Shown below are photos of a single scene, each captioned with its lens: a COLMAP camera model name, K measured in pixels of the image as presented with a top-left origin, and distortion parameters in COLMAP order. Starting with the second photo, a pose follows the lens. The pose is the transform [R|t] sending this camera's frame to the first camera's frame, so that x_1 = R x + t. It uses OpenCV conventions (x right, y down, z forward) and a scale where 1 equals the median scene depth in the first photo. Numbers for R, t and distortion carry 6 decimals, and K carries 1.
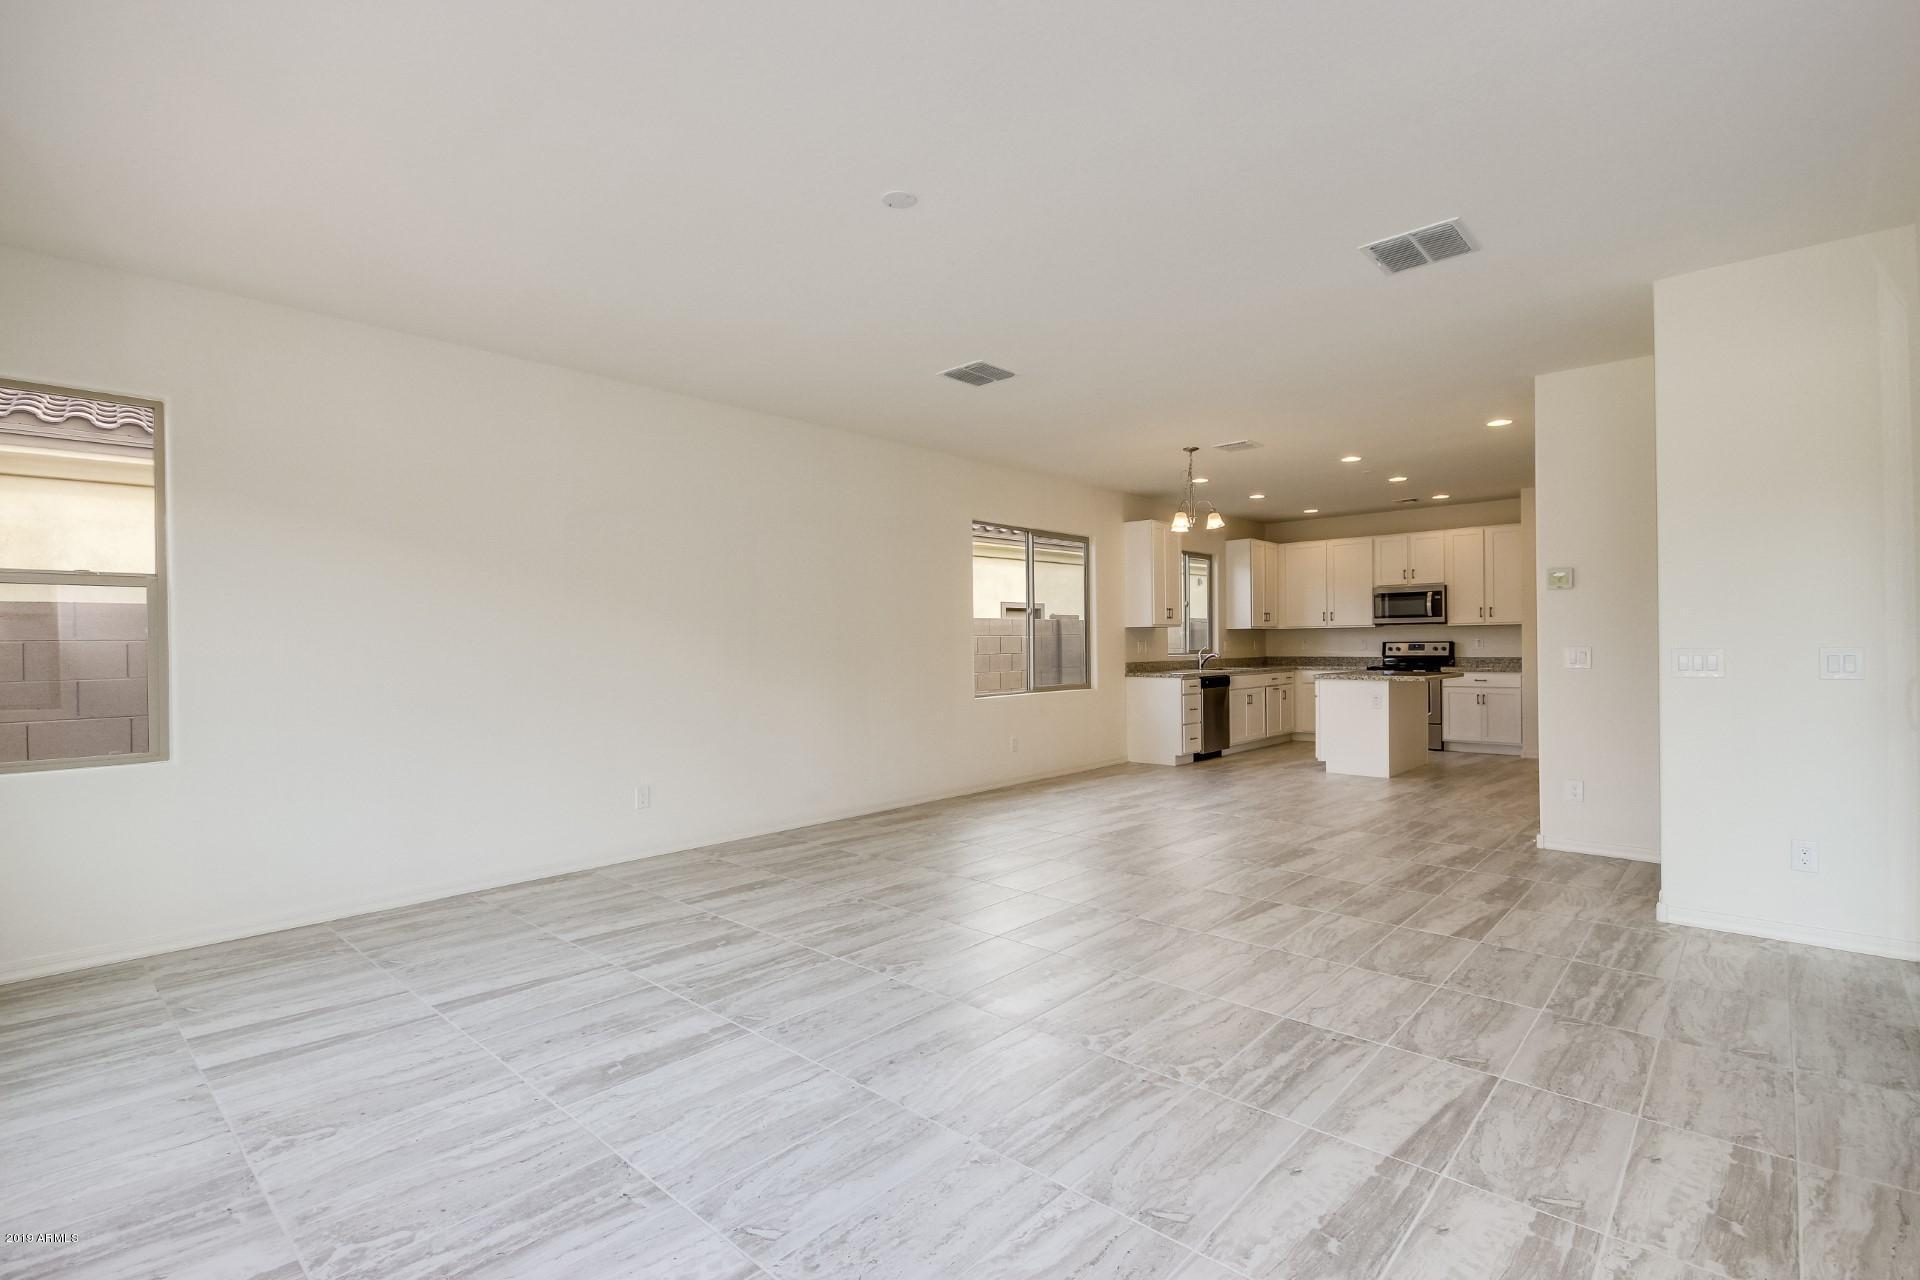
lens RADIAL K [[910.3, 0, 1024.2], [0, 910.3, 640.5], [0, 0, 1]] dist [0.124681, -0.000014]
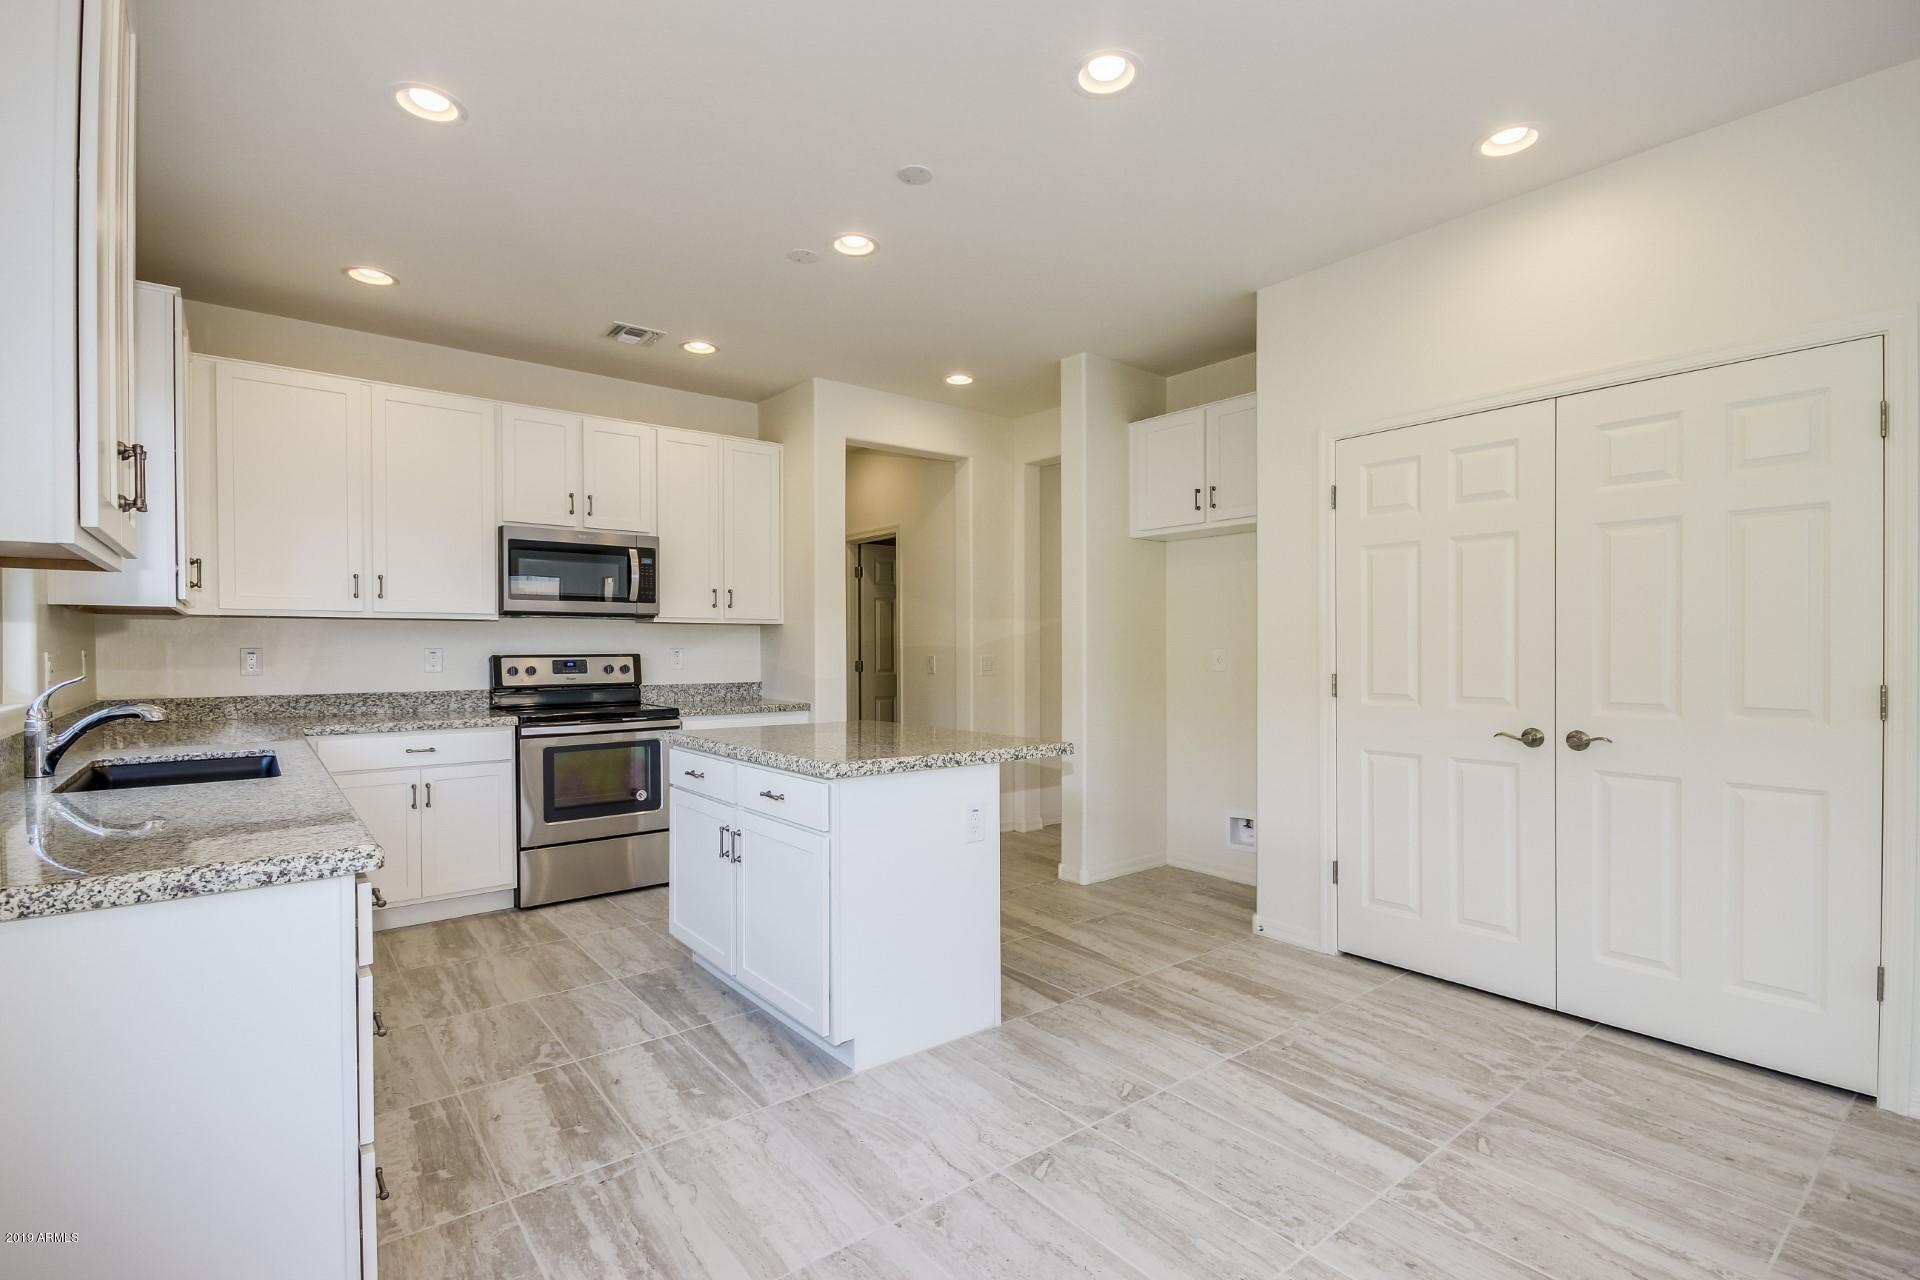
lens RADIAL K [[894.5, 0, 964.2], [0, 894.5, 658.1], [0, 0, 1]] dist [0.007658, 0.000646]
pose [[0.215332, 0.000297, 0.976541, 0.030265], [-0.000768, 1.000000, -0.000135, 0.002918], [-0.976541, -0.000721, 0.215332, 0.727765]]
